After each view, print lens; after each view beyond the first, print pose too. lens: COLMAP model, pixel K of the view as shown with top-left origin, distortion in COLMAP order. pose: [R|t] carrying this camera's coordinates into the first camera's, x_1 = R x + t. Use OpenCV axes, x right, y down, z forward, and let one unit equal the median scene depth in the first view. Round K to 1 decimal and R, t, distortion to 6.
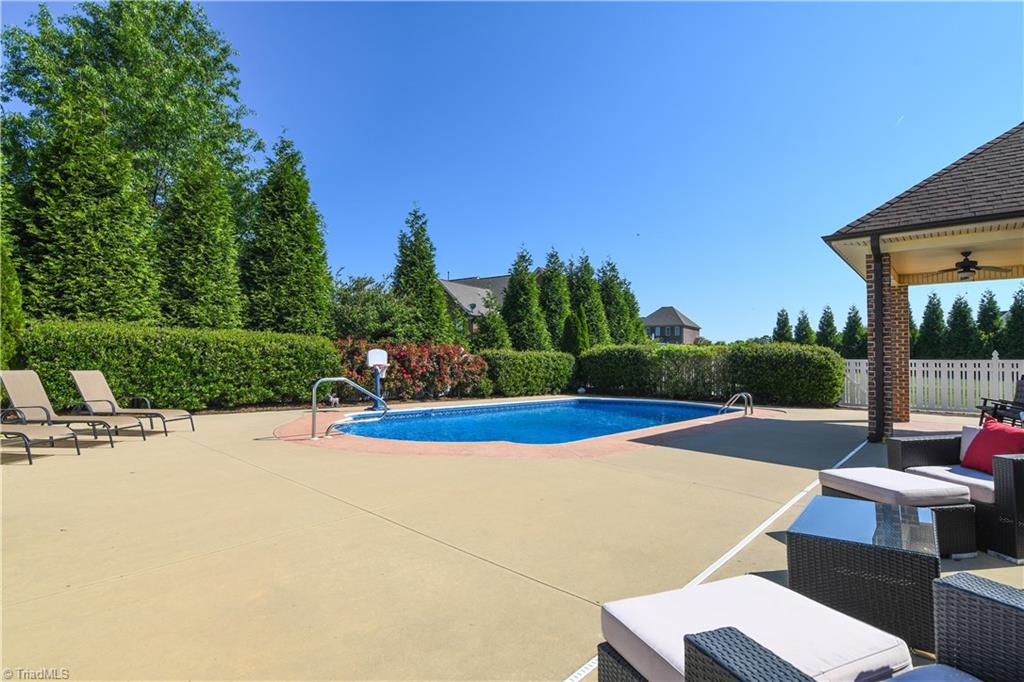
lens RADIAL K [[504.8, 0, 511.9], [0, 504.8, 341.7], [0, 0, 1]] dist [-0.012690, -0.002710]
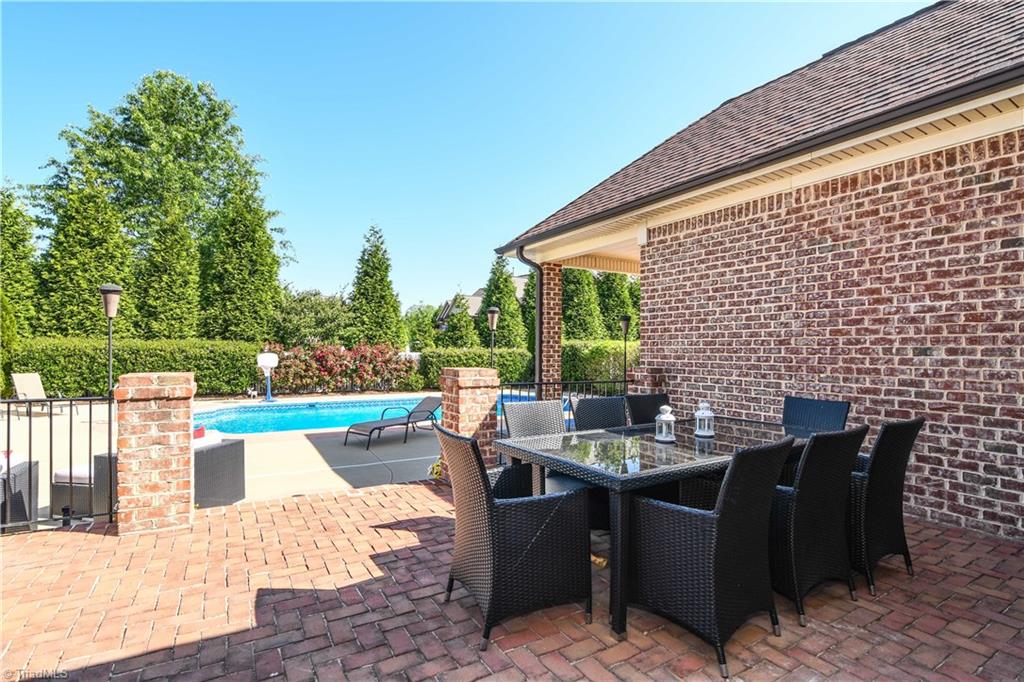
lens RADIAL K [[504.8, 0, 508.9], [0, 504.8, 345.7], [0, 0, 1]] dist [-0.012690, -0.002710]
pose [[0.954906, -0.012007, -0.296664, 0.644600], [0.021216, 0.999387, 0.027844, -0.024119], [0.296148, -0.032882, 0.954576, -0.006927]]
